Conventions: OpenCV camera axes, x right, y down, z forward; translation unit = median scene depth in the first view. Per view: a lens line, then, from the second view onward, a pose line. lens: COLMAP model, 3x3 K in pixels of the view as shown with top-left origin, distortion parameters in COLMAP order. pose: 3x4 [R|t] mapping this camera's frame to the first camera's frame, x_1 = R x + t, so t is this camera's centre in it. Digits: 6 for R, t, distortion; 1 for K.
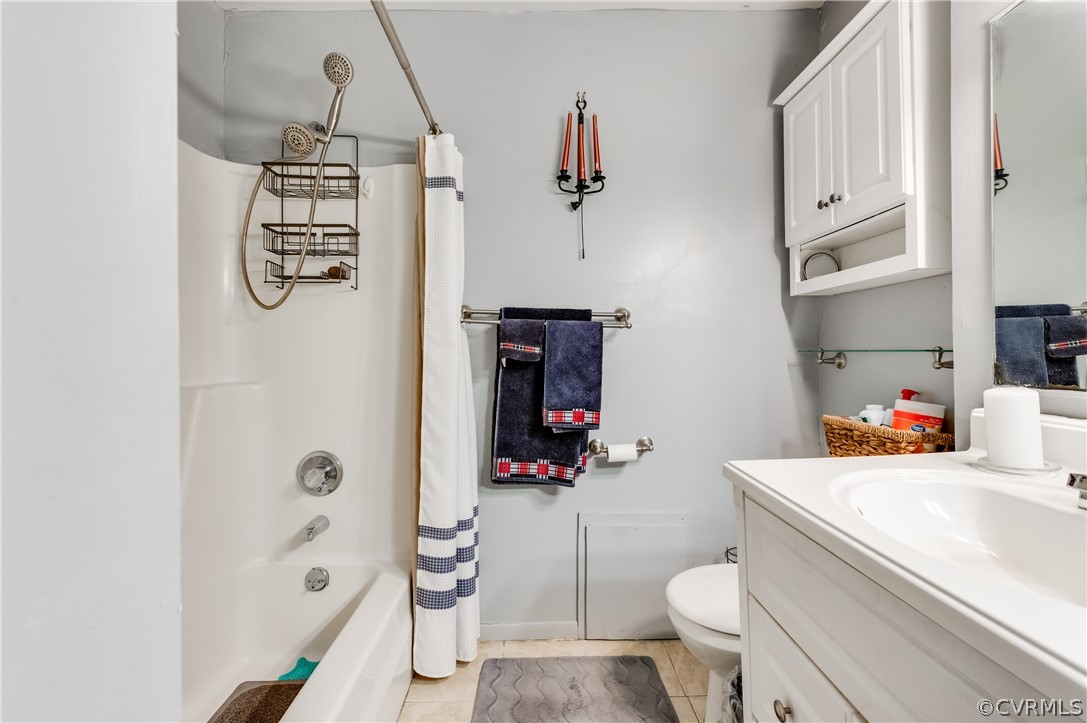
lens RADIAL K [[474.5, 0, 543.7], [0, 474.5, 355.9], [0, 0, 1]] dist [0.002571, -0.002366]
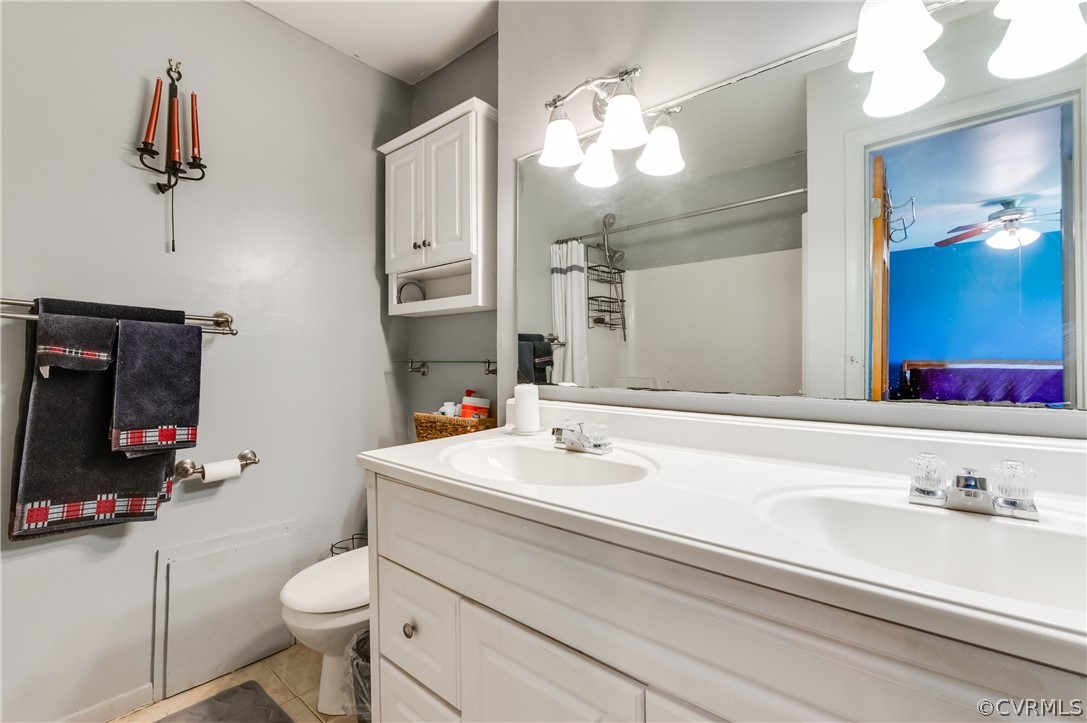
lens RADIAL K [[474.5, 0, 544.5], [0, 474.5, 363.8], [0, 0, 1]] dist [0.002571, -0.002366]
pose [[0.658533, 0.007921, 0.752511, -0.123835], [-0.003487, 0.999966, -0.007474, 0.003349], [-0.752544, 0.002298, 0.658538, -0.079783]]
